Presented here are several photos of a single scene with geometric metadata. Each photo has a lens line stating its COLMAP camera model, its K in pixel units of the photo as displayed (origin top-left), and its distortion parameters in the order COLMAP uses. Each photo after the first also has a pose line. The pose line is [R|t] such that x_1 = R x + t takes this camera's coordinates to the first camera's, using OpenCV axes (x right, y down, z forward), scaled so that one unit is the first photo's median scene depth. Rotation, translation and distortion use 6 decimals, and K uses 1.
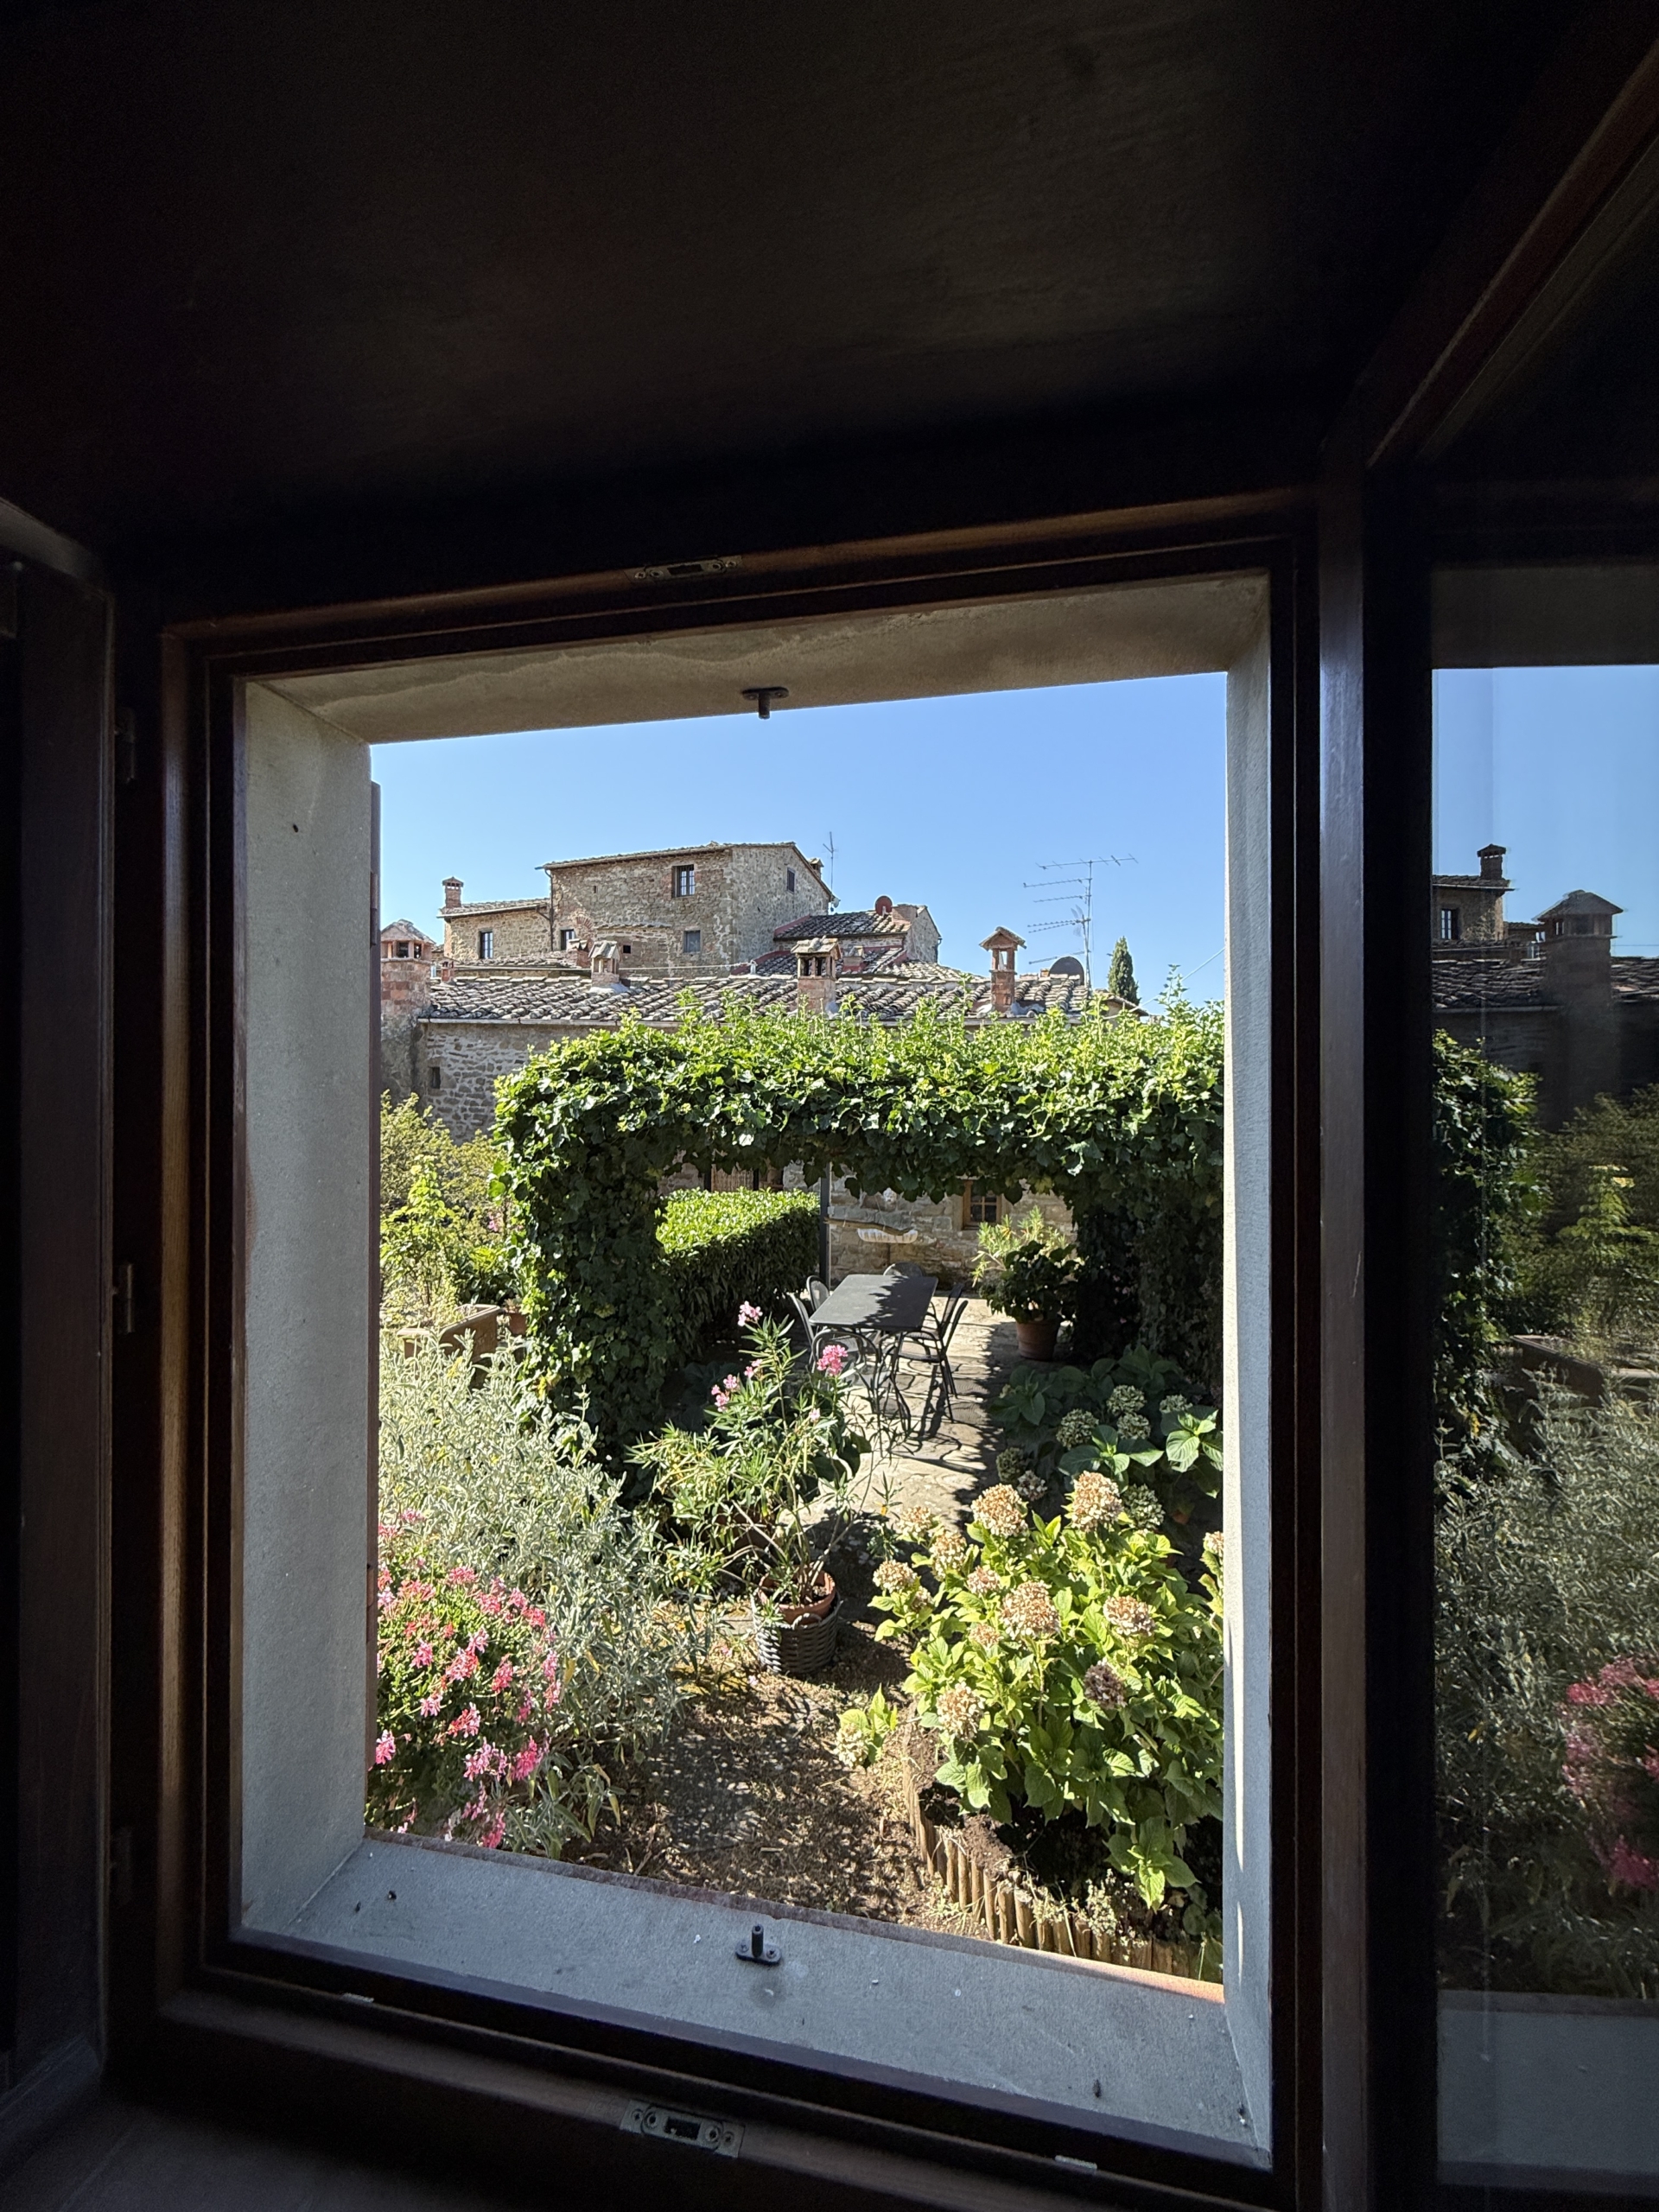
lens RADIAL K [[890.6, 0, 832.7], [0, 890.6, 1112.8], [0, 0, 1]] dist [-0.001677, 0.000285]
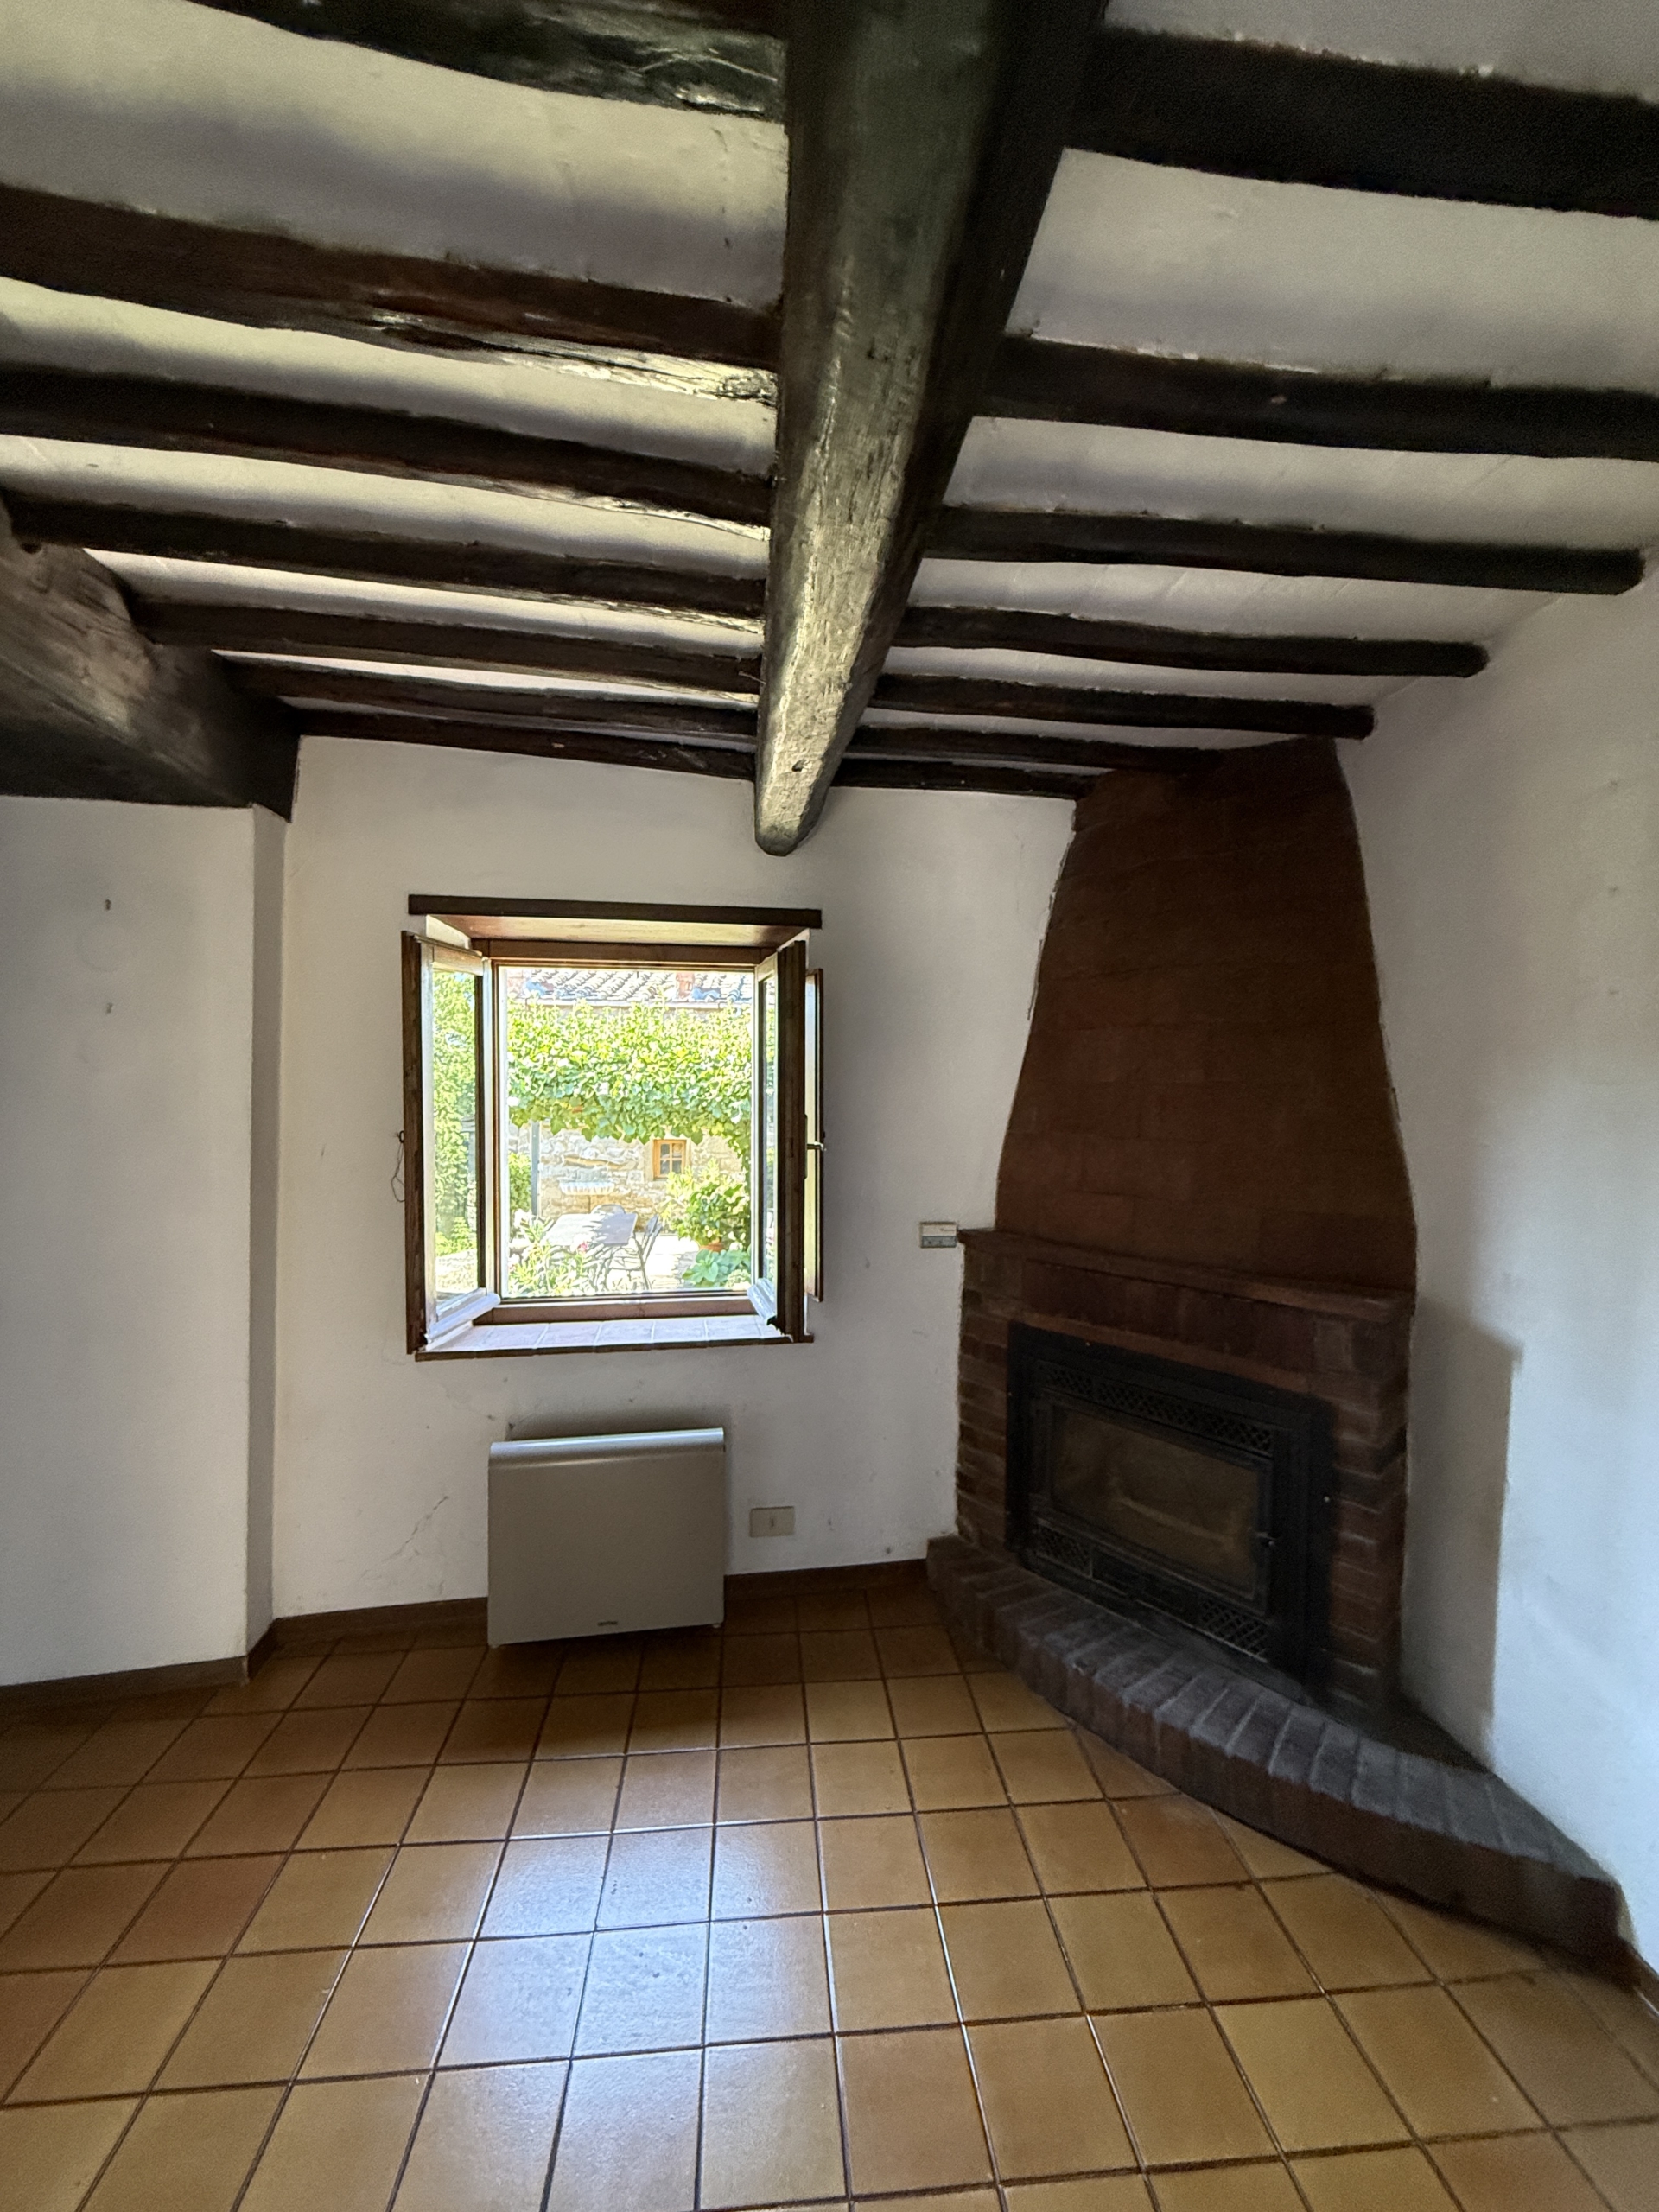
lens RADIAL K [[890.6, 0, 829.3], [0, 890.6, 1107.3], [0, 0, 1]] dist [-0.001677, 0.000285]
pose [[0.938418, -0.009393, 0.345376, -0.110137], [-0.000441, 0.999597, 0.028383, -0.001454], [-0.345503, -0.026788, 0.938035, -0.501597]]
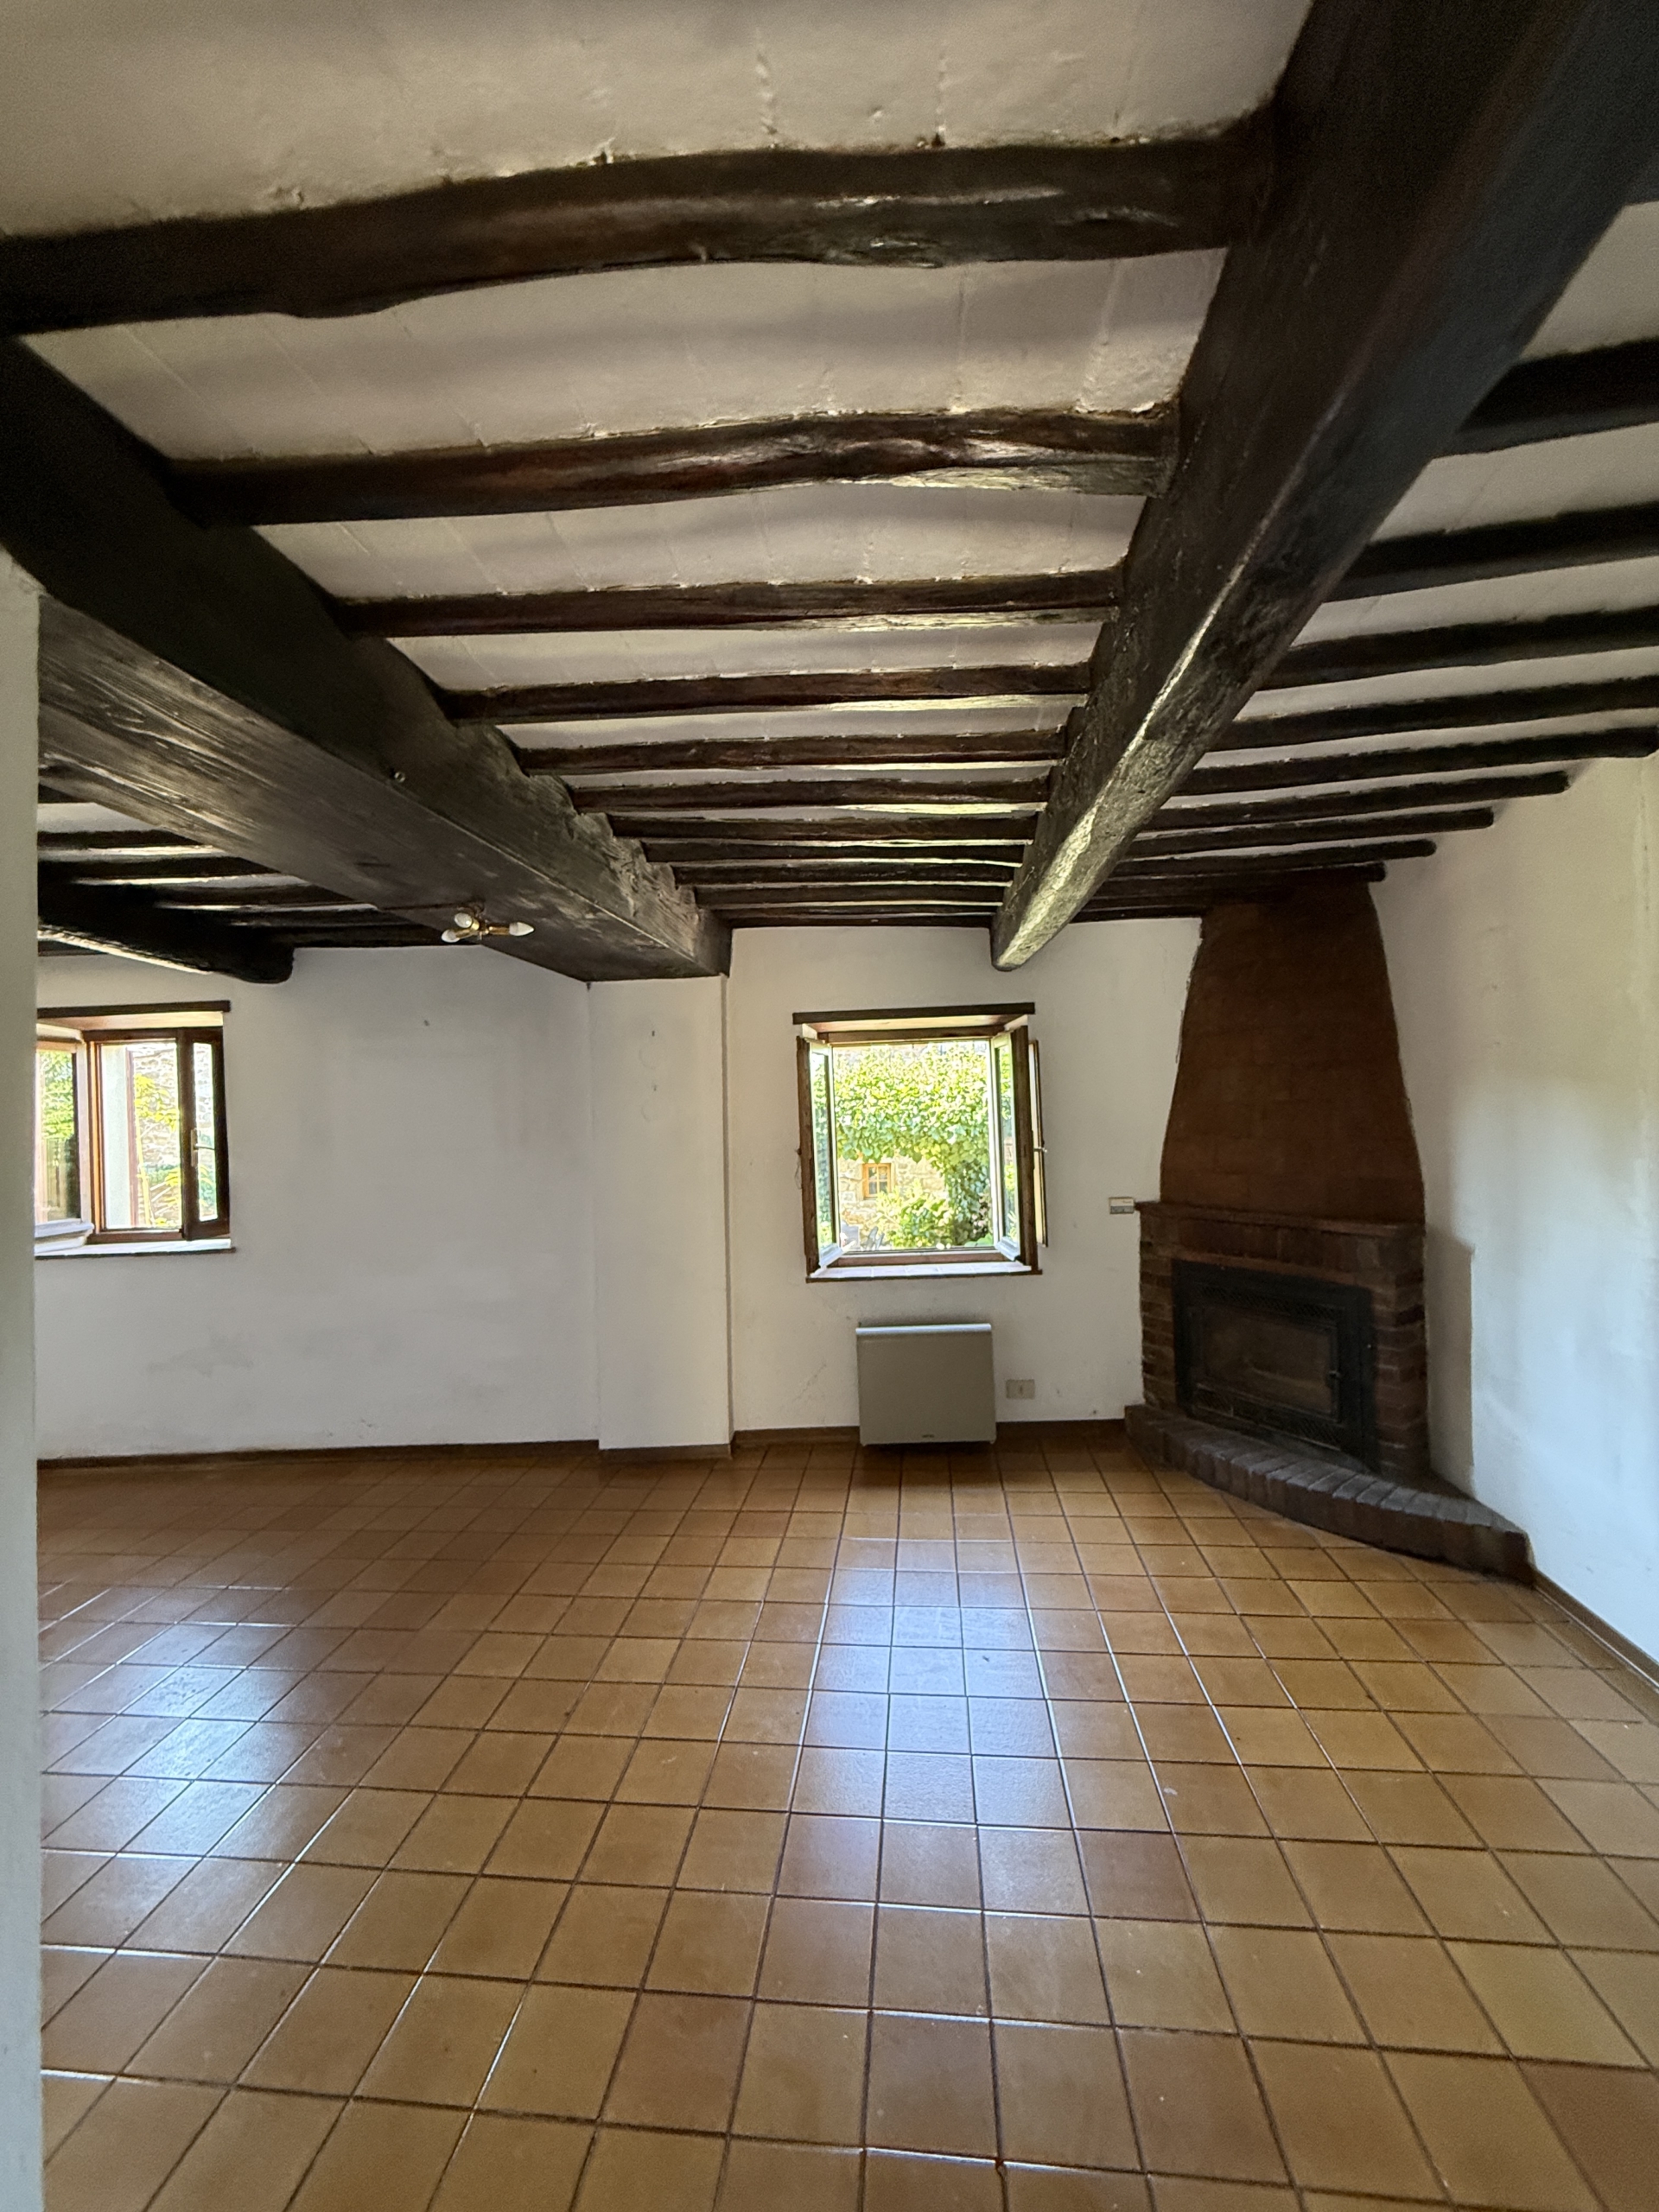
lens RADIAL K [[890.6, 0, 828.6], [0, 890.6, 1103.6], [0, 0, 1]] dist [-0.001677, 0.000285]
pose [[0.987116, -0.041976, 0.154405, -0.274808], [0.044070, 0.998977, -0.010166, -0.008362], [-0.153821, 0.016839, 0.987955, -0.837932]]
